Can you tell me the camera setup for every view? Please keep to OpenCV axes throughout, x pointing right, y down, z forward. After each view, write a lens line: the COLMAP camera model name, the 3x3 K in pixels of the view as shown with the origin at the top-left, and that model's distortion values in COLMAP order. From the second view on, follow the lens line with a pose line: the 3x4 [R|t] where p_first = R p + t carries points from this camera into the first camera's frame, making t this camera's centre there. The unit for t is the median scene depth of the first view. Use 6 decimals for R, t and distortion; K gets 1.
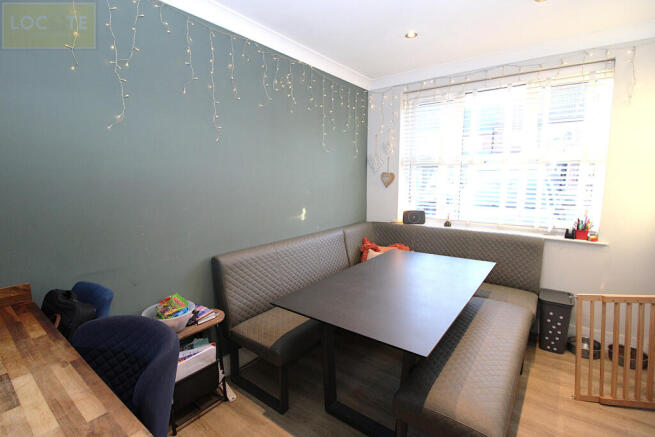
lens RADIAL K [[302.0, 0, 329.5], [0, 302.0, 221.4], [0, 0, 1]] dist [-0.001251, -0.013797]
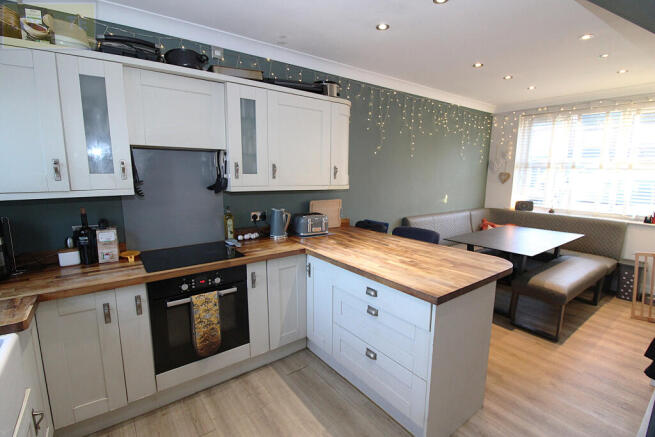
lens RADIAL K [[302.0, 0, 329.5], [0, 302.0, 221.4], [0, 0, 1]] dist [-0.001251, -0.013797]
pose [[0.958044, 0.060092, -0.280249, -0.225877], [-0.055714, 0.998169, 0.023569, 0.092771], [0.281153, -0.006966, 0.959638, -0.706370]]
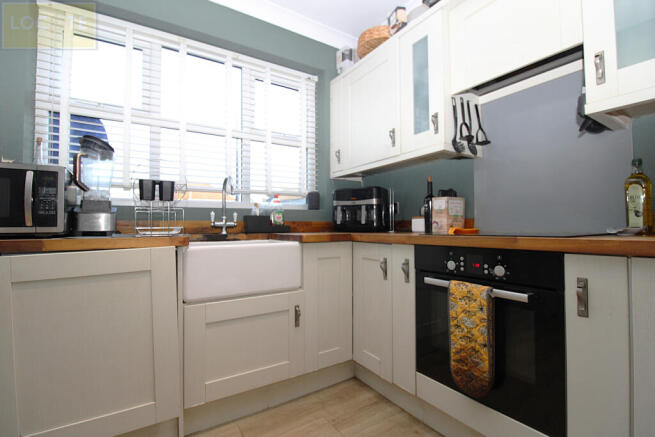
lens RADIAL K [[302.0, 0, 329.5], [0, 302.0, 221.4], [0, 0, 1]] dist [-0.001251, -0.013797]
pose [[-0.343368, 0.001220, -0.939200, -0.222644], [-0.128375, 0.990553, 0.048220, 0.211969], [0.930386, 0.137127, -0.339967, -0.164108]]
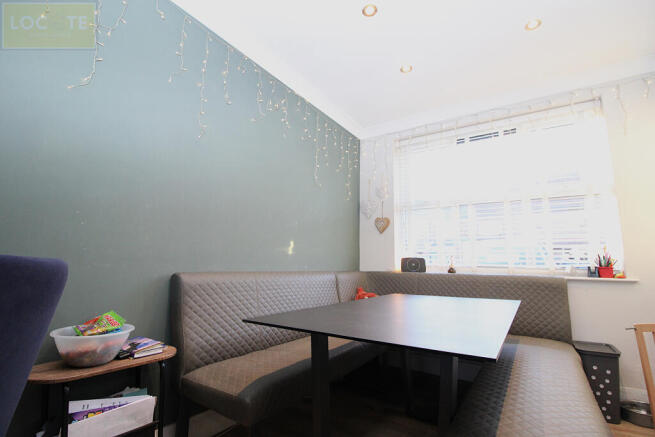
lens RADIAL K [[302.0, 0, 329.5], [0, 302.0, 221.4], [0, 0, 1]] dist [-0.001251, -0.013797]
pose [[0.998126, 0.031135, 0.052675, -0.024172], [-0.014773, 0.958018, -0.286329, 0.152965], [-0.059378, 0.285014, 0.956682, 0.150837]]
